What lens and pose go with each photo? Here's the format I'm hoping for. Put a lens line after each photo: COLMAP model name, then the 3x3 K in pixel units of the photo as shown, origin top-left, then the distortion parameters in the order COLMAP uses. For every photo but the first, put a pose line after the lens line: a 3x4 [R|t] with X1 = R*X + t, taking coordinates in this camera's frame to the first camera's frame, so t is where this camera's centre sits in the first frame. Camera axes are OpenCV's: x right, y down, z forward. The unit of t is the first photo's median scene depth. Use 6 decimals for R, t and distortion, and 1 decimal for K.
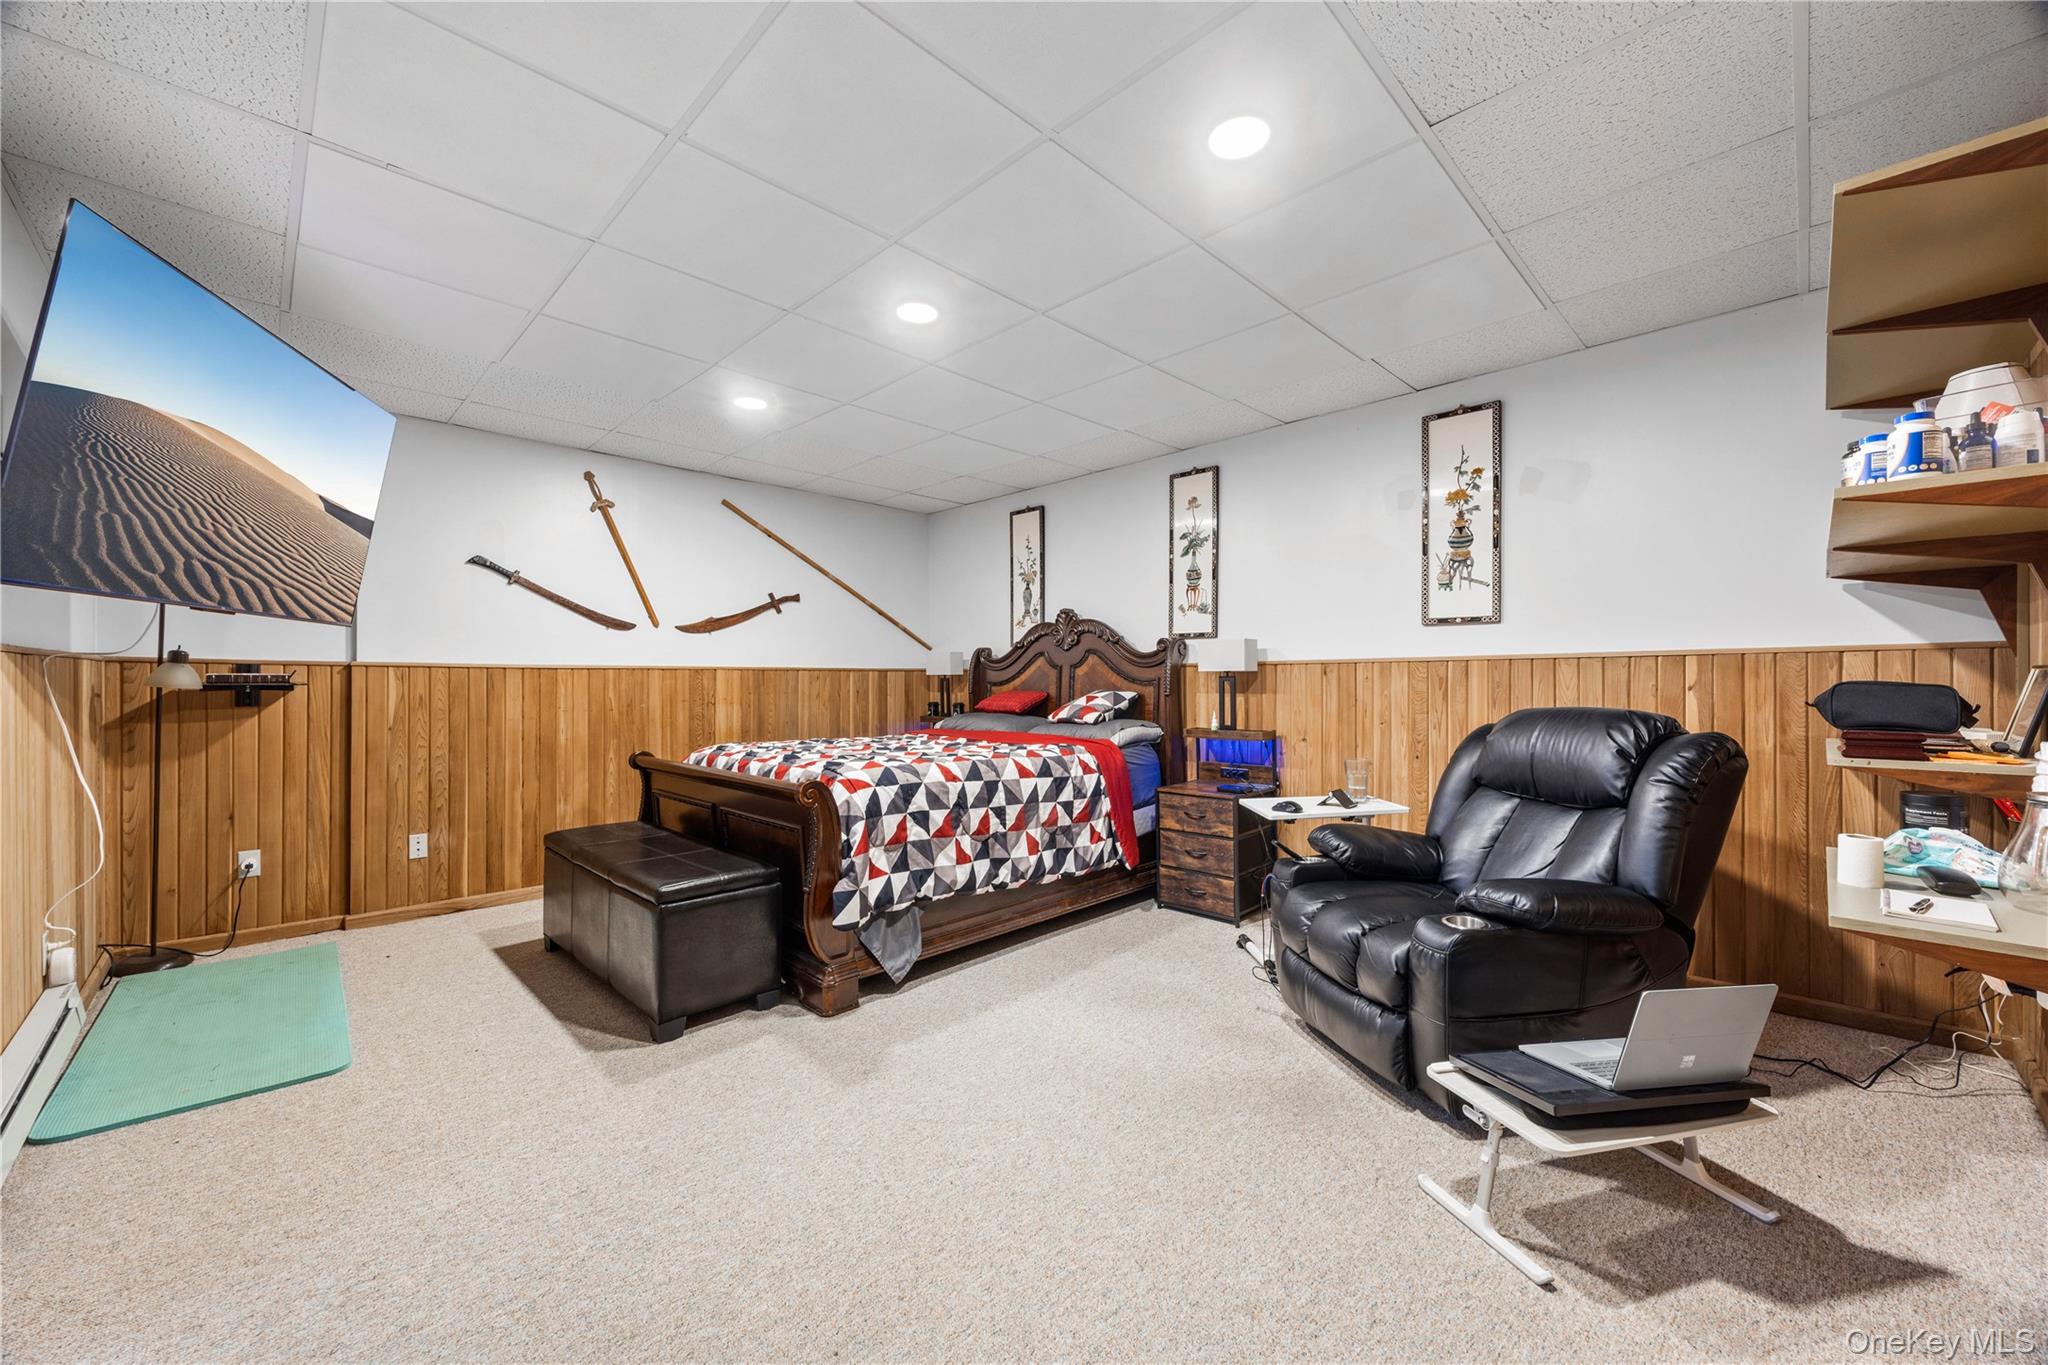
lens RADIAL K [[781.6, 0, 1019.3], [0, 781.6, 680.2], [0, 0, 1]] dist [-0.002948, -0.000003]
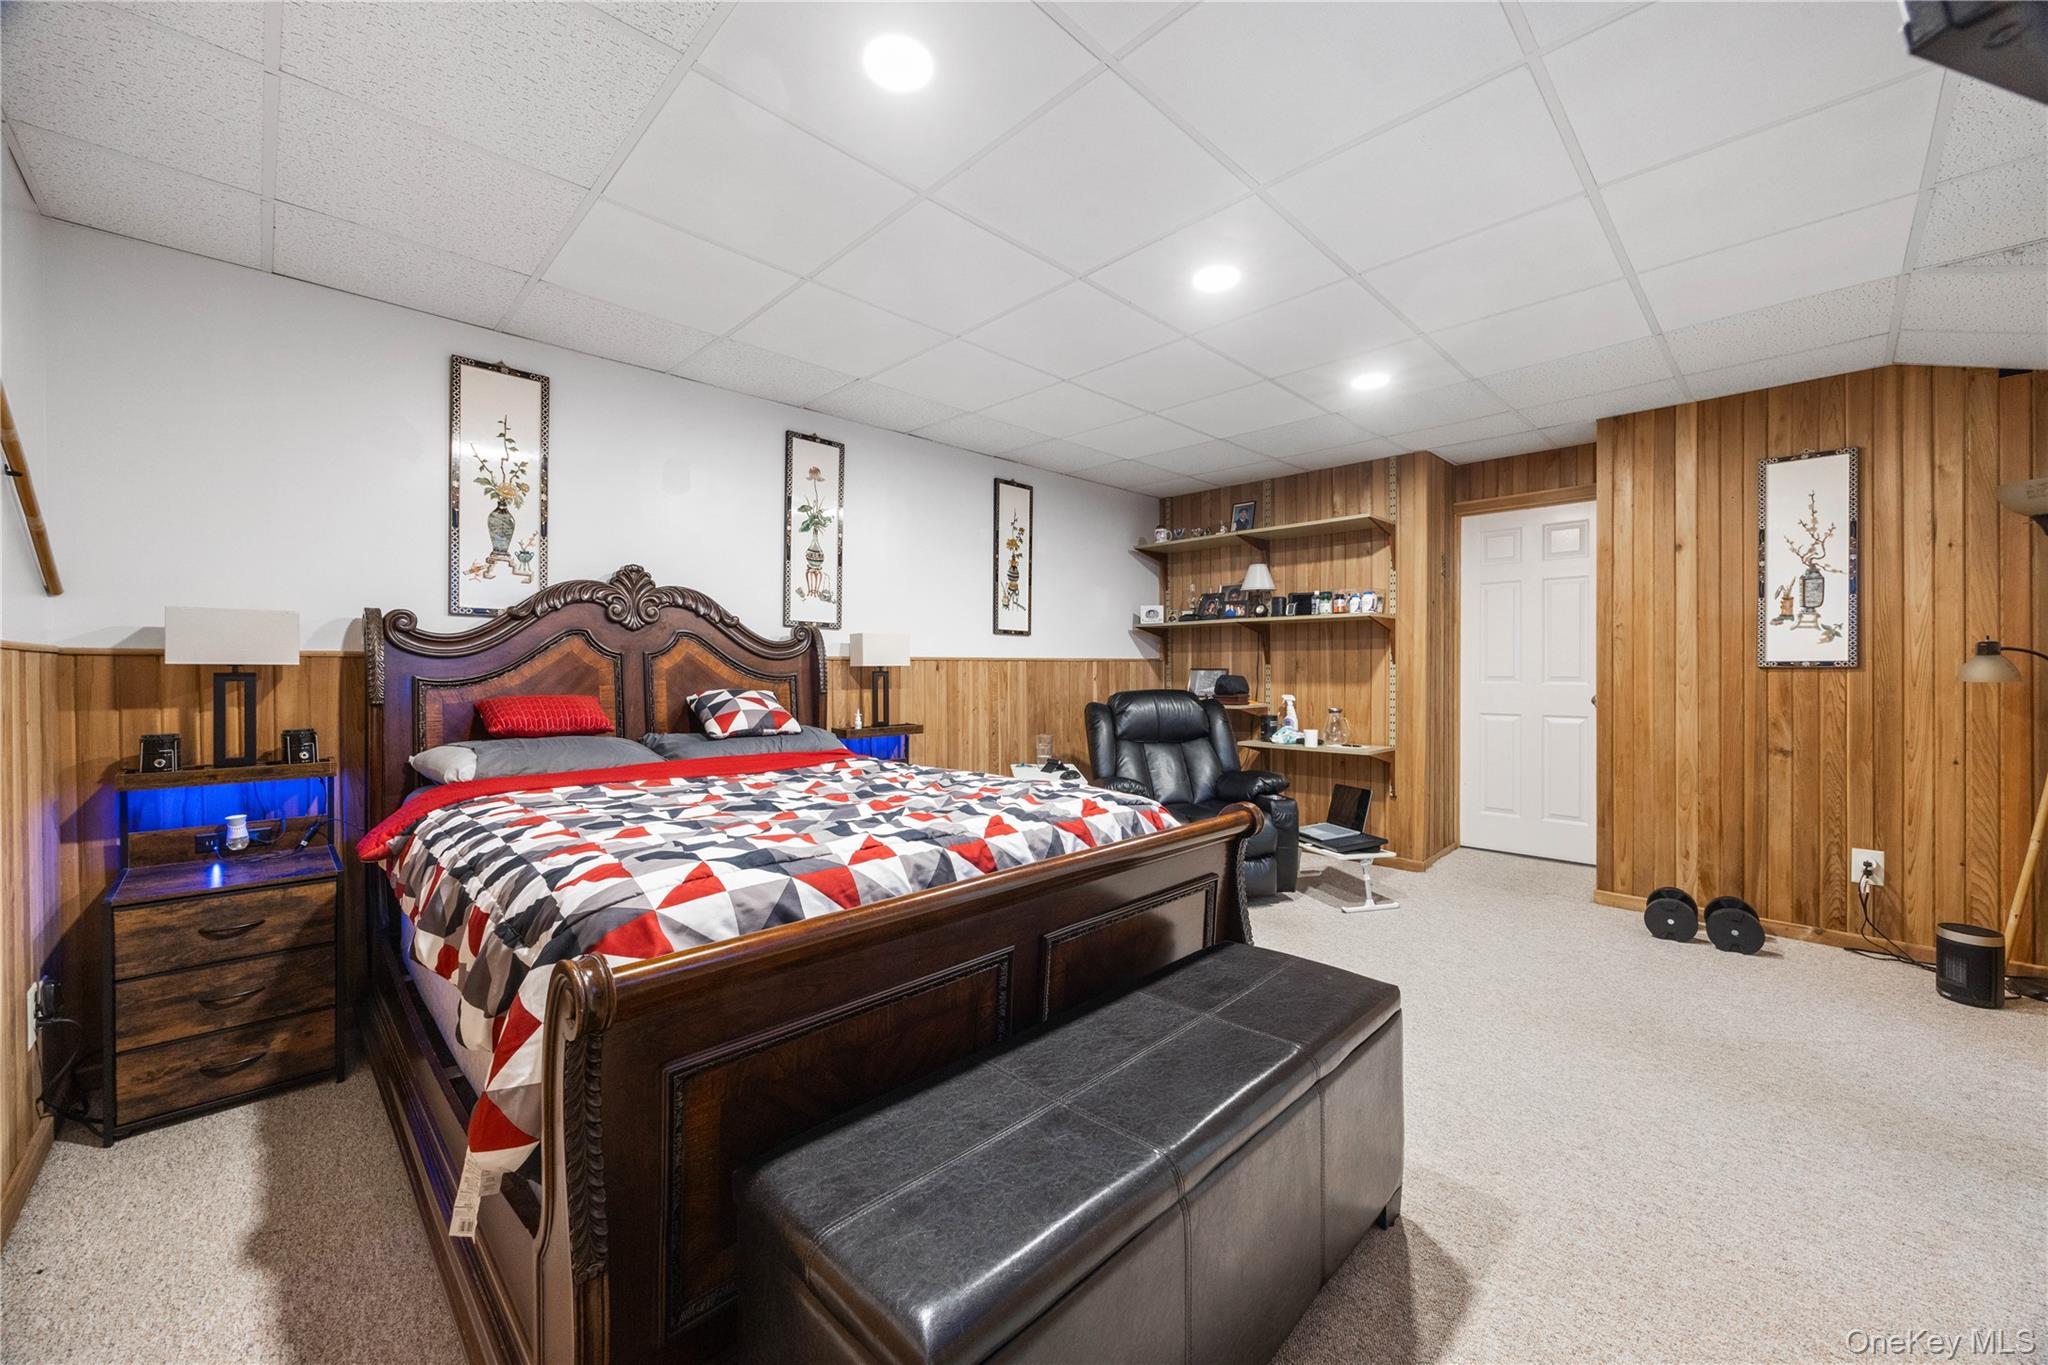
lens RADIAL K [[781.6, 0, 1019.5], [0, 781.6, 675.1], [0, 0, 1]] dist [-0.002948, -0.000003]
pose [[0.001202, -0.004573, 0.999989, -0.662346], [0.000234, 0.999990, 0.004573, -0.004478], [-0.999999, 0.000228, 0.001203, 0.772511]]
